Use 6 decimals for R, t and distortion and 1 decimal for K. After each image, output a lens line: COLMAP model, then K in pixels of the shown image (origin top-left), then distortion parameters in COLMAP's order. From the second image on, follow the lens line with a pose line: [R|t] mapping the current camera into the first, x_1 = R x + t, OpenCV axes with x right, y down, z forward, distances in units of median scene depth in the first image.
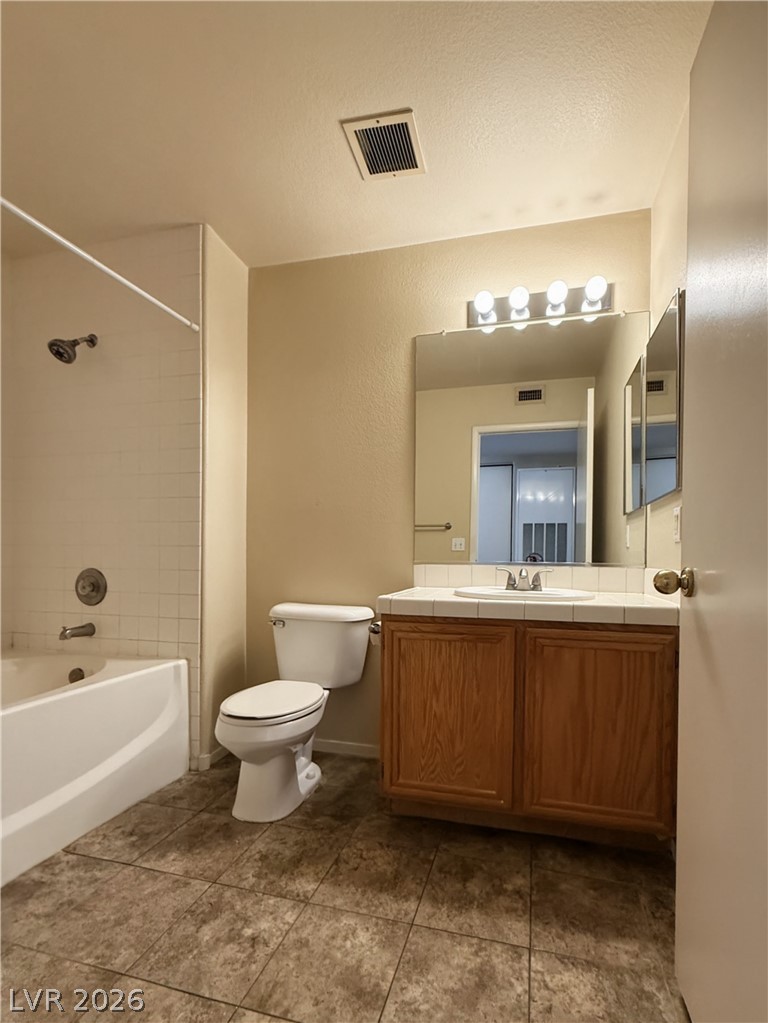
lens RADIAL K [[408.6, 0, 440.5], [0, 408.6, 527.5], [0, 0, 1]] dist [-0.000304, -0.000076]
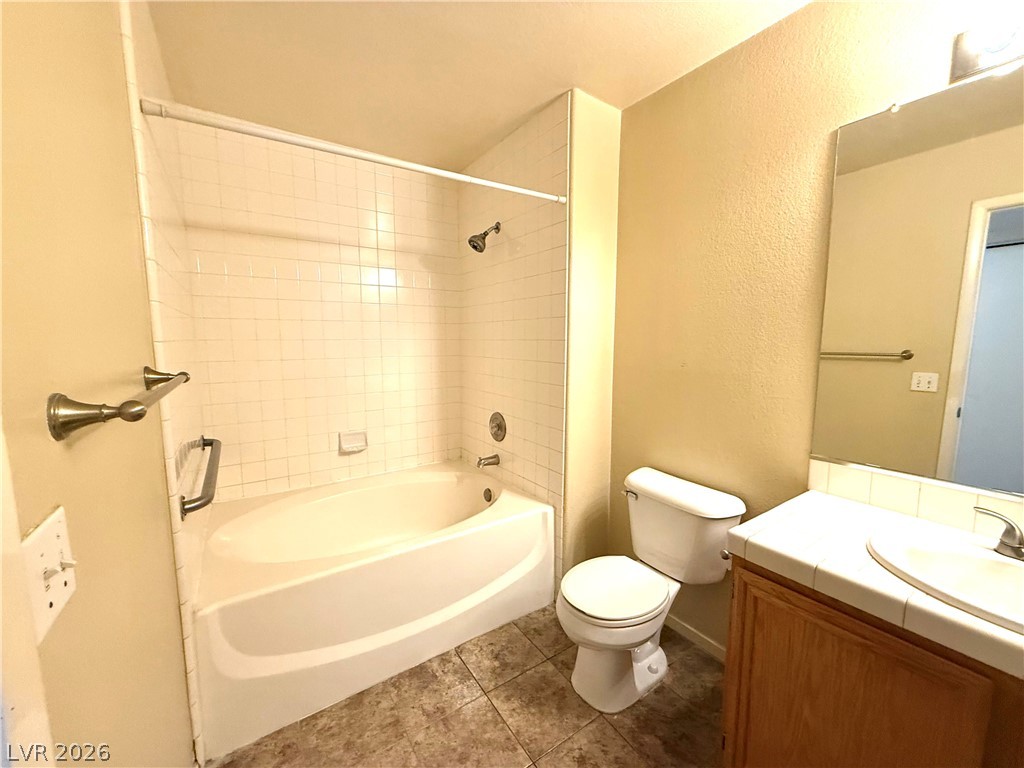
lens RADIAL K [[409.0, 0, 512.0], [0, 409.0, 384.0], [0, 0, 1]] dist [-0.000304, -0.000076]
pose [[0.730189, 0.067216, -0.679931, 0.036803], [-0.005289, 0.995675, 0.092750, -0.120576], [0.683225, -0.064129, 0.727387, 0.131106]]
